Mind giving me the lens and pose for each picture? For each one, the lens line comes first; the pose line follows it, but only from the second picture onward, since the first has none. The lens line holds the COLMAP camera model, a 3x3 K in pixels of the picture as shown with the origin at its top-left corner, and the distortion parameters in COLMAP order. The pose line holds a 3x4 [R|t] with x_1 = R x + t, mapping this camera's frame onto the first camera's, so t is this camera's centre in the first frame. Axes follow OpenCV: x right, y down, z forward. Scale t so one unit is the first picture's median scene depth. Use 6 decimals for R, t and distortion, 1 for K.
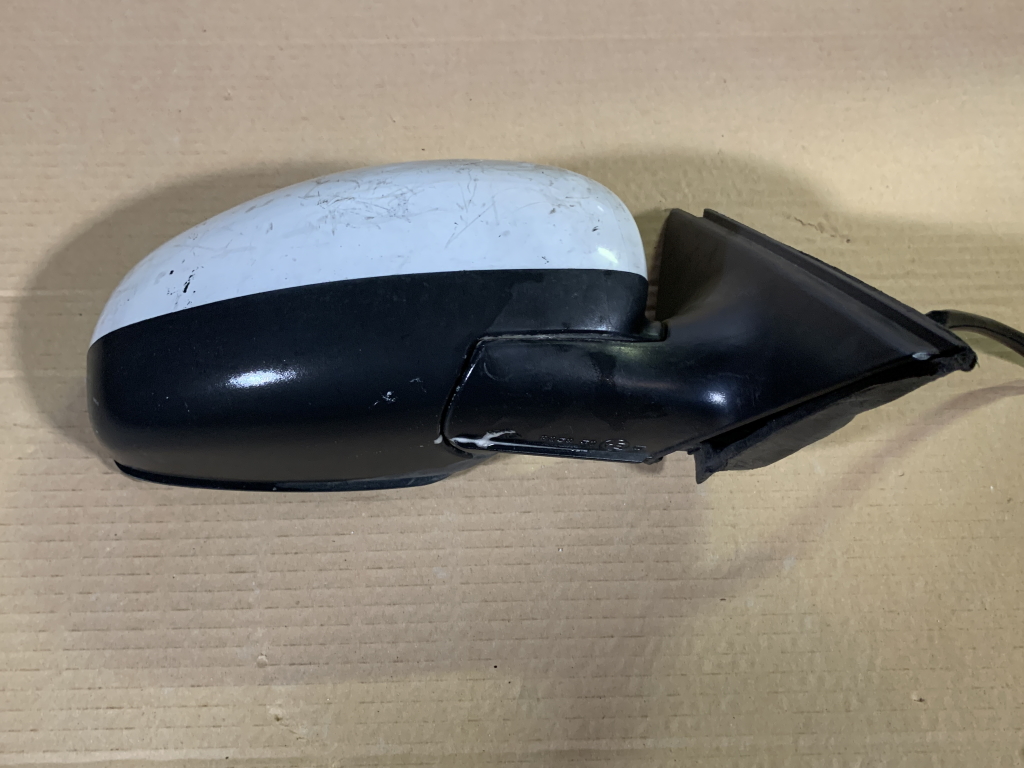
lens RADIAL K [[674.8, 0, 512.0], [0, 674.8, 384.0], [0, 0, 1]] dist [-0.002104, 0.004560]
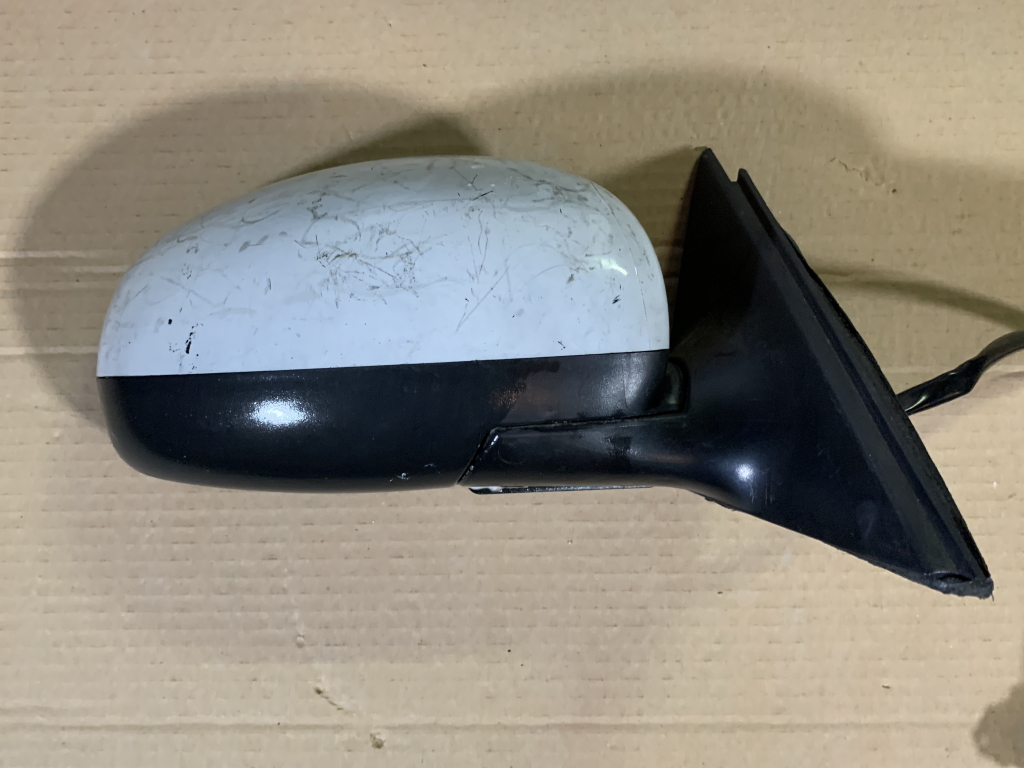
lens RADIAL K [[674.8, 0, 512.0], [0, 674.8, 384.0], [0, 0, 1]] dist [-0.002104, 0.004560]
pose [[0.999850, 0.004844, -0.016599, -0.003377], [0.000175, 0.957070, 0.289856, -0.307903], [0.017290, -0.289816, 0.956926, 0.057061]]
